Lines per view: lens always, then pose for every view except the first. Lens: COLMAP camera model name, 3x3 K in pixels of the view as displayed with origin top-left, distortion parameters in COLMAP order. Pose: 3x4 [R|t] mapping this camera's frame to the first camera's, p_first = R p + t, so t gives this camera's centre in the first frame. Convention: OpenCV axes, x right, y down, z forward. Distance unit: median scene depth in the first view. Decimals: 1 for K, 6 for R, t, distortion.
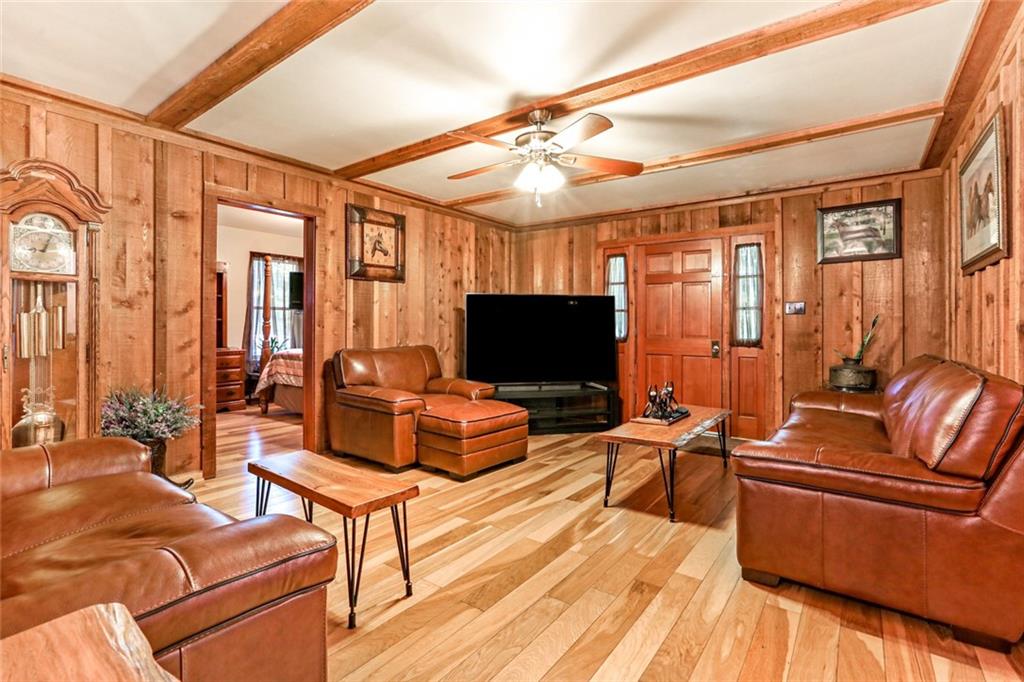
lens RADIAL K [[474.3, 0, 511.5], [0, 474.3, 331.1], [0, 0, 1]] dist [-0.001600, 0.000560]
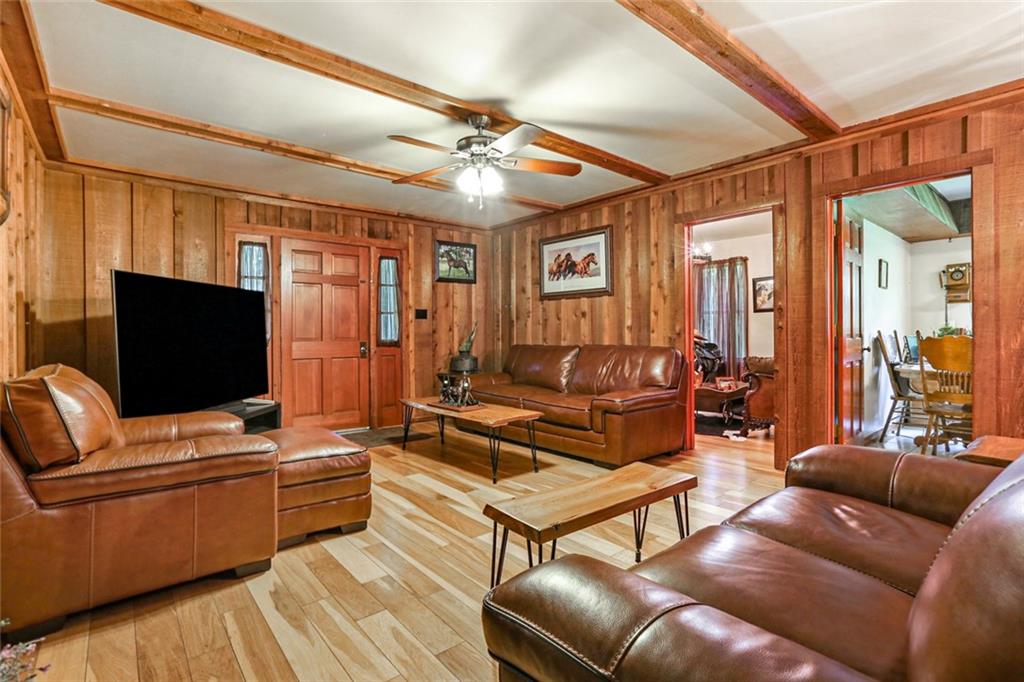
lens RADIAL K [[495.3, 0, 512.0], [0, 495.3, 341.0], [0, 0, 1]] dist [-0.000570, 0.000097]
pose [[0.242281, -0.019129, 0.970018, -0.634724], [0.011015, 0.999795, 0.016966, 0.003302], [-0.970144, 0.006574, 0.242442, 0.445494]]
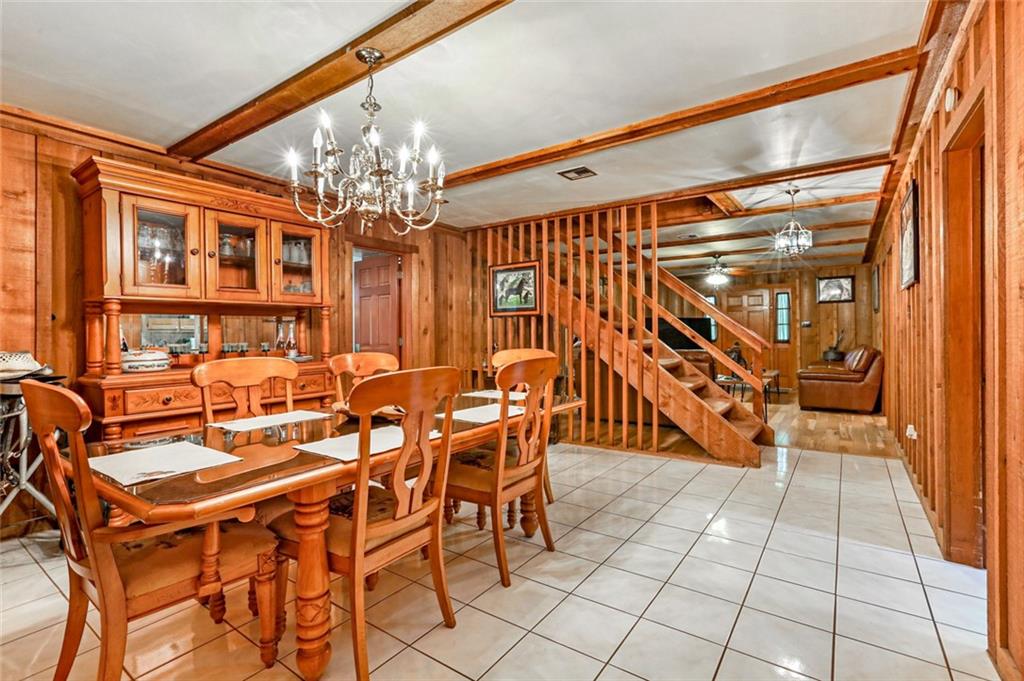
lens RADIAL K [[471.2, 0, 512.0], [0, 471.2, 340.5], [0, 0, 1]] dist [-0.000374, 0.000136]
pose [[0.999730, -0.011161, 0.020373, -0.751513], [0.011078, 0.999930, 0.004206, -0.000132], [-0.020419, -0.003979, 0.999784, -1.064729]]
